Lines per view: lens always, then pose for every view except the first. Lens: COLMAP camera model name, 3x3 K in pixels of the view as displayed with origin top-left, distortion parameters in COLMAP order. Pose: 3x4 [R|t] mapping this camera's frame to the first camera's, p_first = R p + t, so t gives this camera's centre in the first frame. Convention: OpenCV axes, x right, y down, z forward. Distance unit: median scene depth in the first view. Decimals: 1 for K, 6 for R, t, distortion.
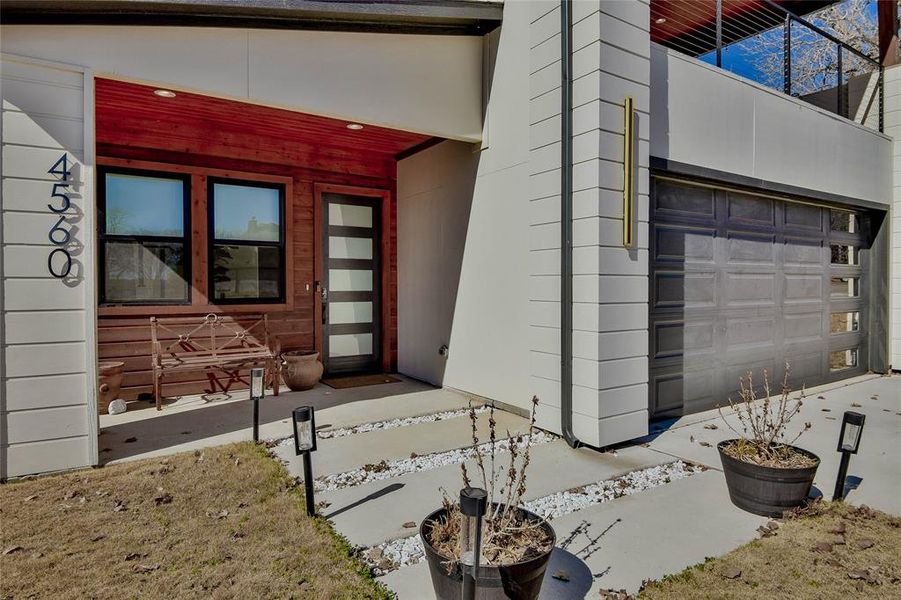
lens RADIAL K [[441.8, 0, 448.6], [0, 441.8, 294.8], [0, 0, 1]] dist [0.014183, -0.028395]
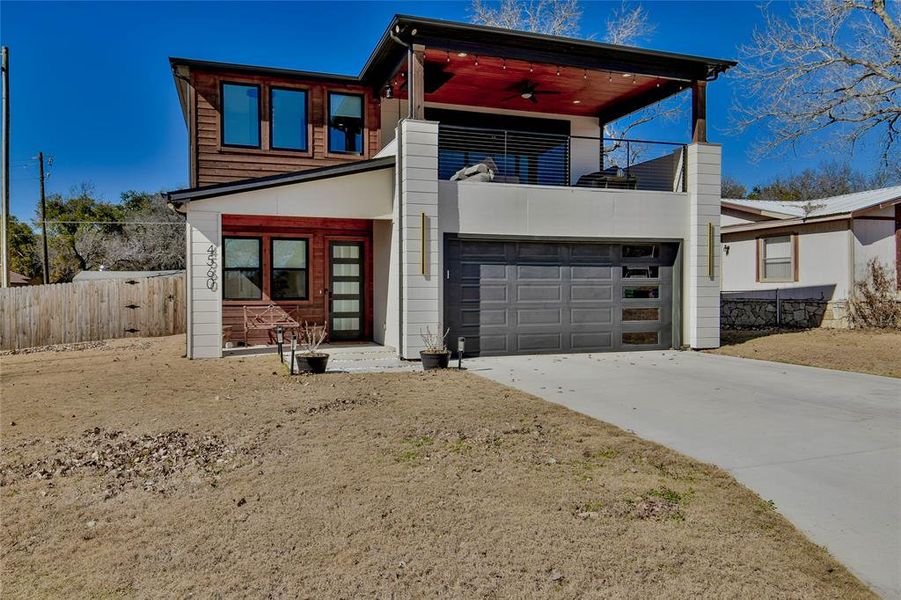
lens RADIAL K [[441.8, 0, 448.6], [0, 441.8, 294.8], [0, 0, 1]] dist [0.014183, -0.028395]
pose [[0.982661, 0.002673, -0.185393, 0.630744], [-0.004224, 0.999959, -0.007970, 0.009195], [0.185364, 0.008615, 0.982632, -0.832006]]
